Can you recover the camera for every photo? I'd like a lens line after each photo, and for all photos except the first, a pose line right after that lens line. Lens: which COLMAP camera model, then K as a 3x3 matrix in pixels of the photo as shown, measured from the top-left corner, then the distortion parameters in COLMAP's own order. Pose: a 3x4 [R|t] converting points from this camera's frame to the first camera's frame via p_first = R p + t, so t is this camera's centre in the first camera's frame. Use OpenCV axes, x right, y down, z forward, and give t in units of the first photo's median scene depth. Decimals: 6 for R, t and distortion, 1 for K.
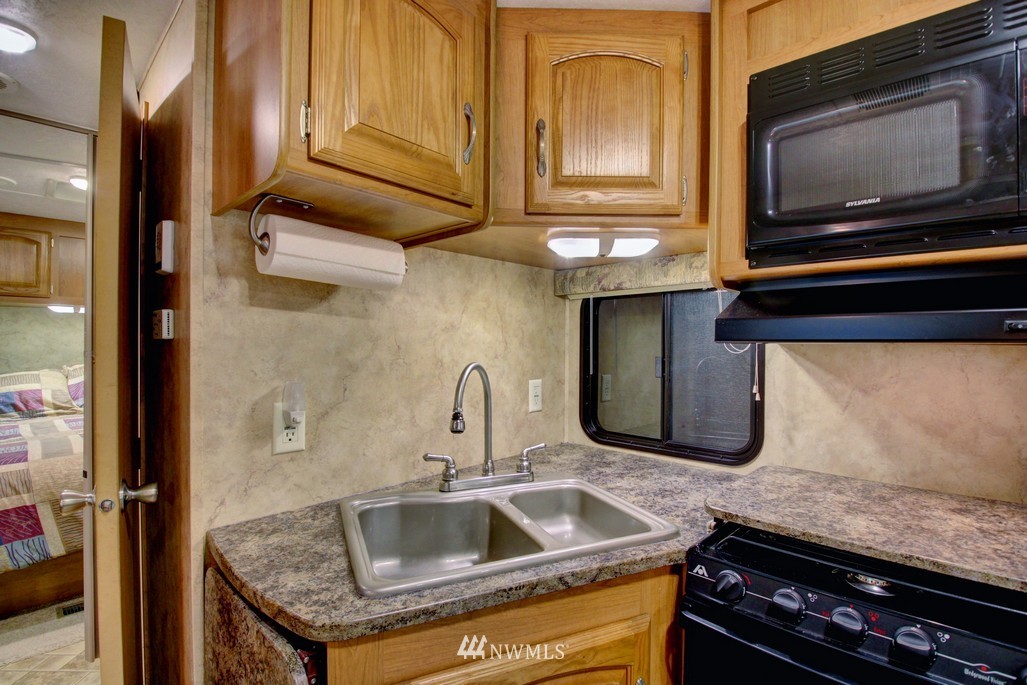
lens RADIAL K [[480.0, 0, 519.1], [0, 480.0, 347.5], [0, 0, 1]] dist [0.018580, -0.029765]
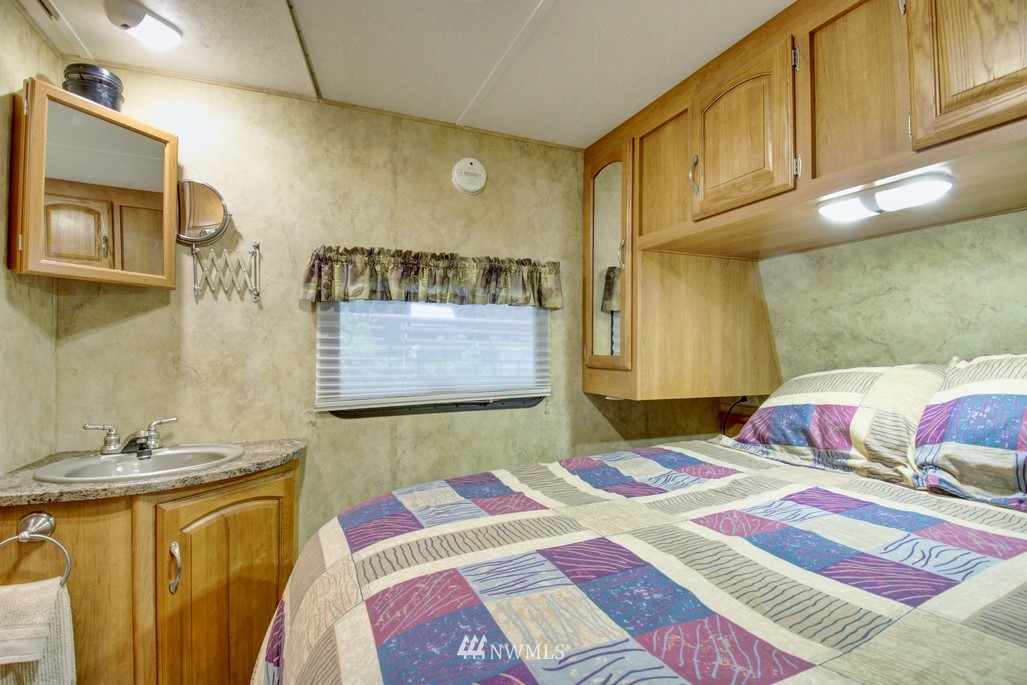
lens RADIAL K [[476.6, 0, 515.0], [0, 476.6, 345.2], [0, 0, 1]] dist [-0.003423, -0.014674]
pose [[-0.328664, -0.015347, -0.944322, -1.083673], [-0.008868, 0.999874, -0.013164, 0.088292], [0.944405, 0.004048, -0.328759, 1.851091]]
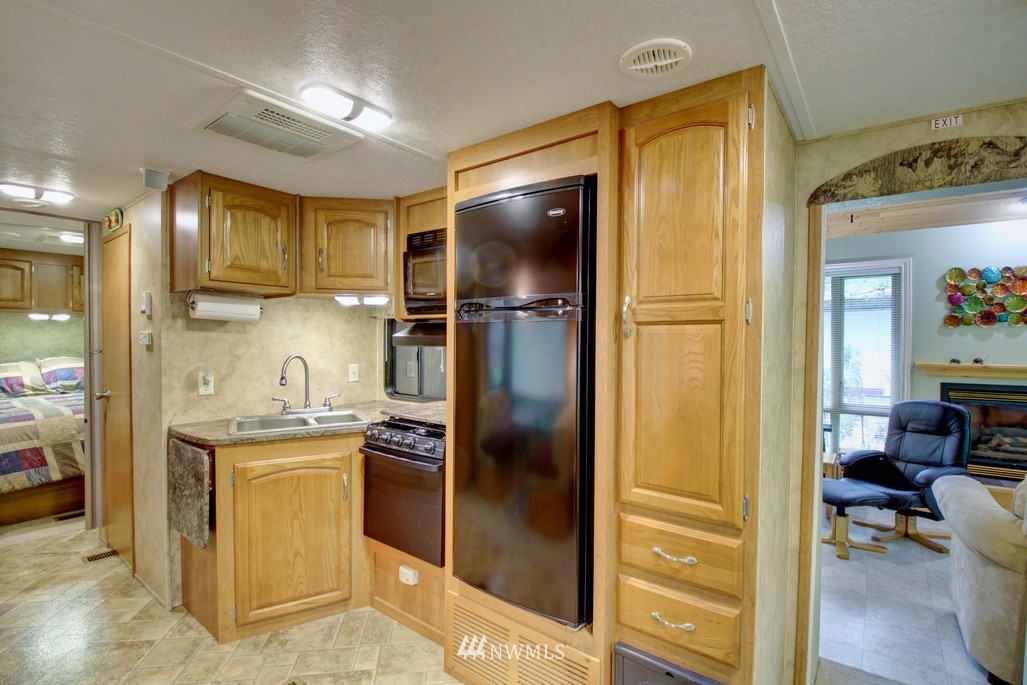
lens RADIAL K [[475.6, 0, 512.4], [0, 475.6, 345.8], [0, 0, 1]] dist [0.023943, -0.035099]
pose [[0.995336, -0.002684, 0.096430, 0.529691], [0.001505, 0.999923, 0.012292, -0.026393], [-0.096455, -0.012089, 0.995264, -0.978267]]
